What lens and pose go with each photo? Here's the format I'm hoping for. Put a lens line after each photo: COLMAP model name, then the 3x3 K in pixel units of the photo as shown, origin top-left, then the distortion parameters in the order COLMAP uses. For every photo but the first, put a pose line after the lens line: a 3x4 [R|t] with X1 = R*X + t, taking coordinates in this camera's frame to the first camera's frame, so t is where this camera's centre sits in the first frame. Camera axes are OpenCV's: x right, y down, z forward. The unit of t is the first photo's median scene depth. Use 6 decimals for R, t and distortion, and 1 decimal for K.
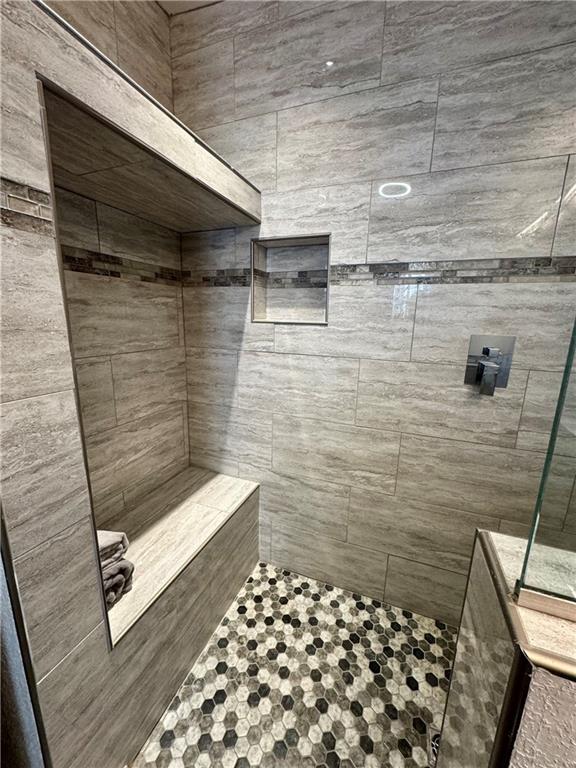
lens RADIAL K [[302.3, 0, 288.9], [0, 302.3, 382.1], [0, 0, 1]] dist [-0.001825, -0.000474]
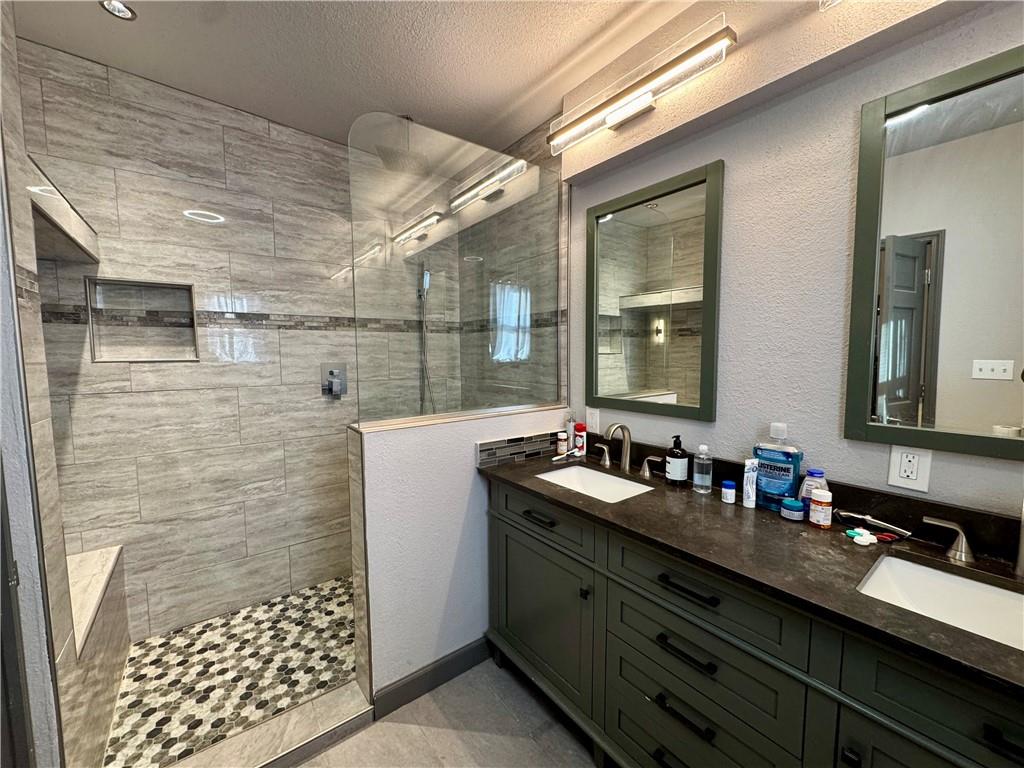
lens RADIAL K [[403.1, 0, 512.8], [0, 403.1, 382.7], [0, 0, 1]] dist [-0.001825, -0.000474]
pose [[0.513190, -0.090618, 0.853478, -0.572511], [0.196595, 0.980383, -0.014119, 0.143293], [-0.835456, 0.175035, 0.520937, -0.758962]]
